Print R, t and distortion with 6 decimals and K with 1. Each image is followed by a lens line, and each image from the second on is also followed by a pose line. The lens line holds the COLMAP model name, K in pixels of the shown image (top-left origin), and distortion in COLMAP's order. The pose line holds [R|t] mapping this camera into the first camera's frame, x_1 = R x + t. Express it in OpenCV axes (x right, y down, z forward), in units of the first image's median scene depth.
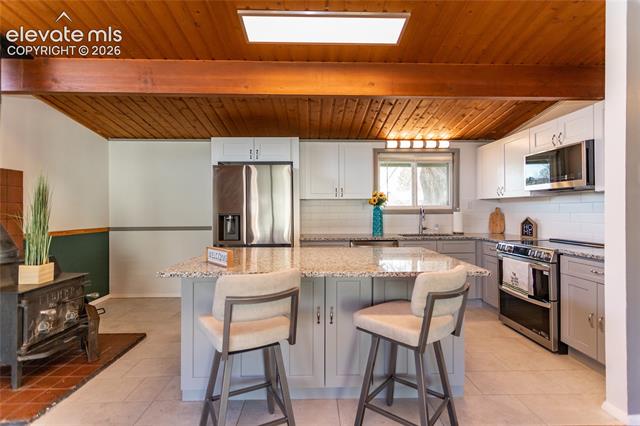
lens RADIAL K [[311.6, 0, 320.0], [0, 311.6, 213.0], [0, 0, 1]] dist [0.000456, -0.000332]
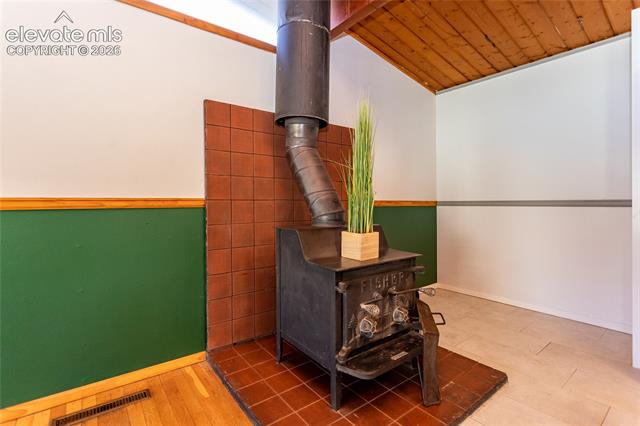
lens RADIAL K [[305.6, 0, 308.4], [0, 305.6, 193.7], [0, 0, 1]] dist [0.002417, 0.000392]
pose [[0.572011, -0.021930, -0.819953, -0.392318], [-0.004056, 0.999555, -0.029563, 0.095369], [0.820236, 0.020236, 0.571667, 0.490538]]
